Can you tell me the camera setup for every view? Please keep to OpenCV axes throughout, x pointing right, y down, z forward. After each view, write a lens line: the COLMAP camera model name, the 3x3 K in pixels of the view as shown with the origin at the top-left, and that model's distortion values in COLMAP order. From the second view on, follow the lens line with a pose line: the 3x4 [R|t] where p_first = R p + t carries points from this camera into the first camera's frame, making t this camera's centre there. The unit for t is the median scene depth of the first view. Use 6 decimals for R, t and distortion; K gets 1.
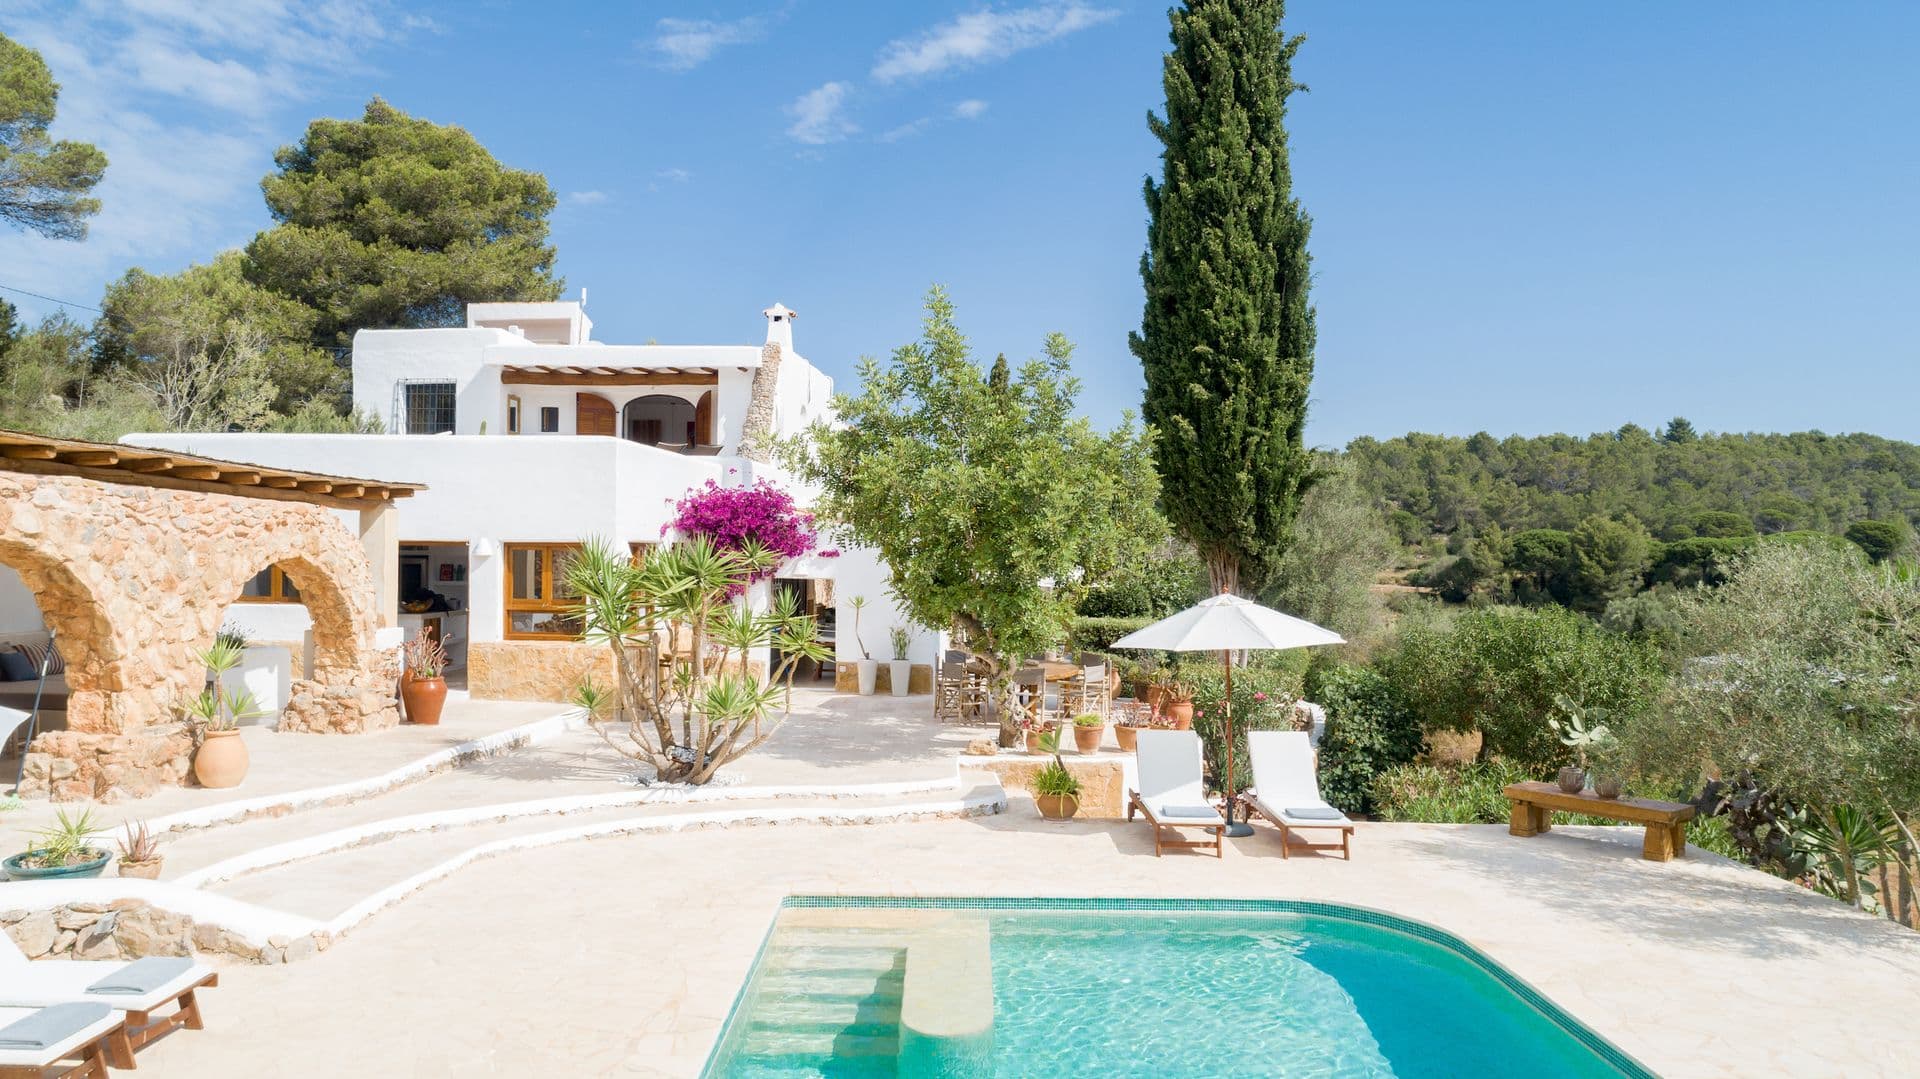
lens RADIAL K [[1007.6, 0, 952.1], [0, 1007.6, 536.0], [0, 0, 1]] dist [0.002441, 0.004219]
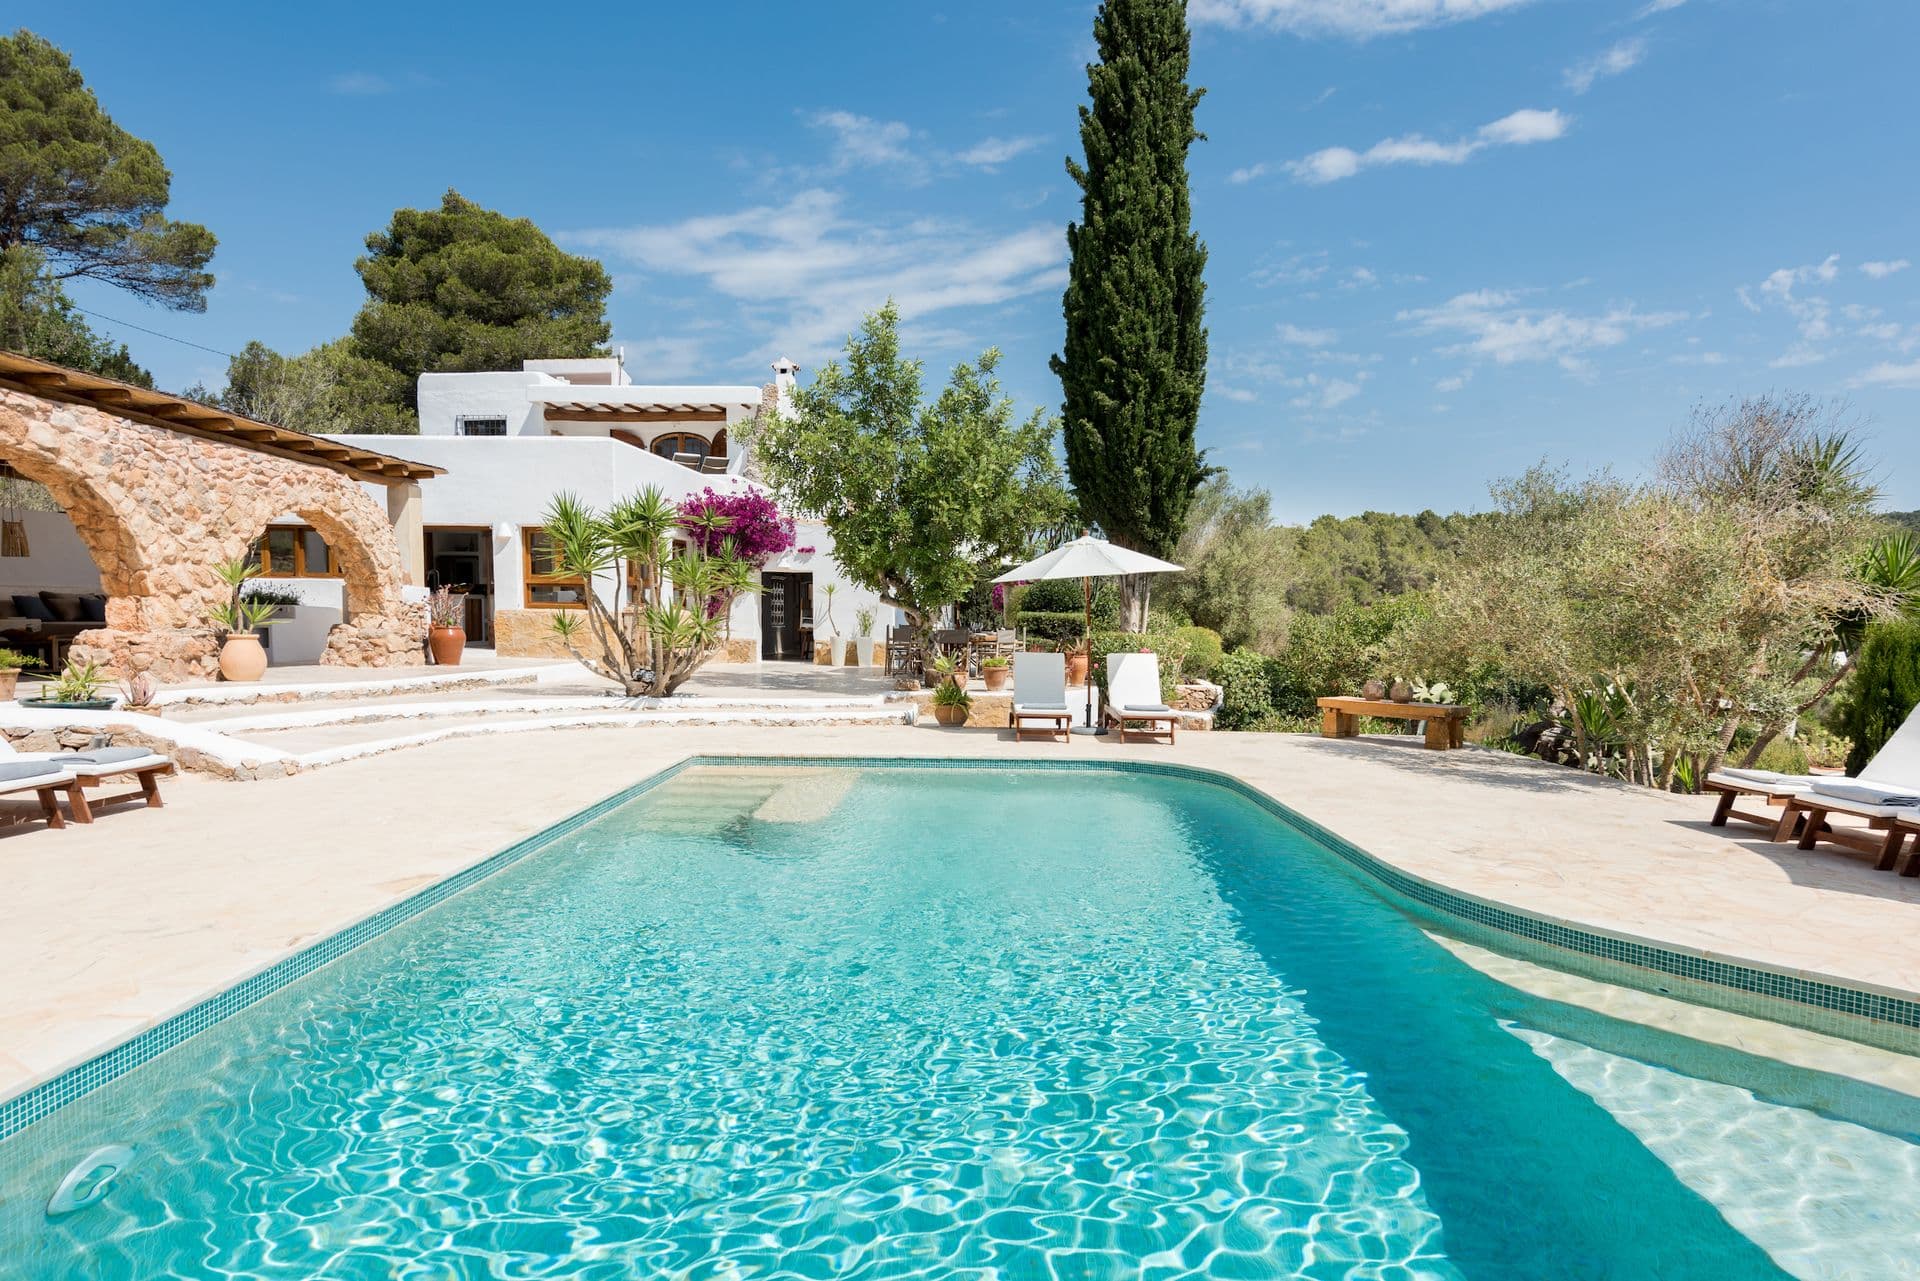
lens RADIAL K [[839.8, 0, 964.6], [0, 839.8, 648.1], [0, 0, 1]] dist [0.025248, -0.002775]
pose [[0.999909, 0.002569, -0.013242, 0.093174], [-0.001783, 0.998256, 0.059011, 0.087939], [0.013370, -0.058982, 0.998170, -0.004922]]
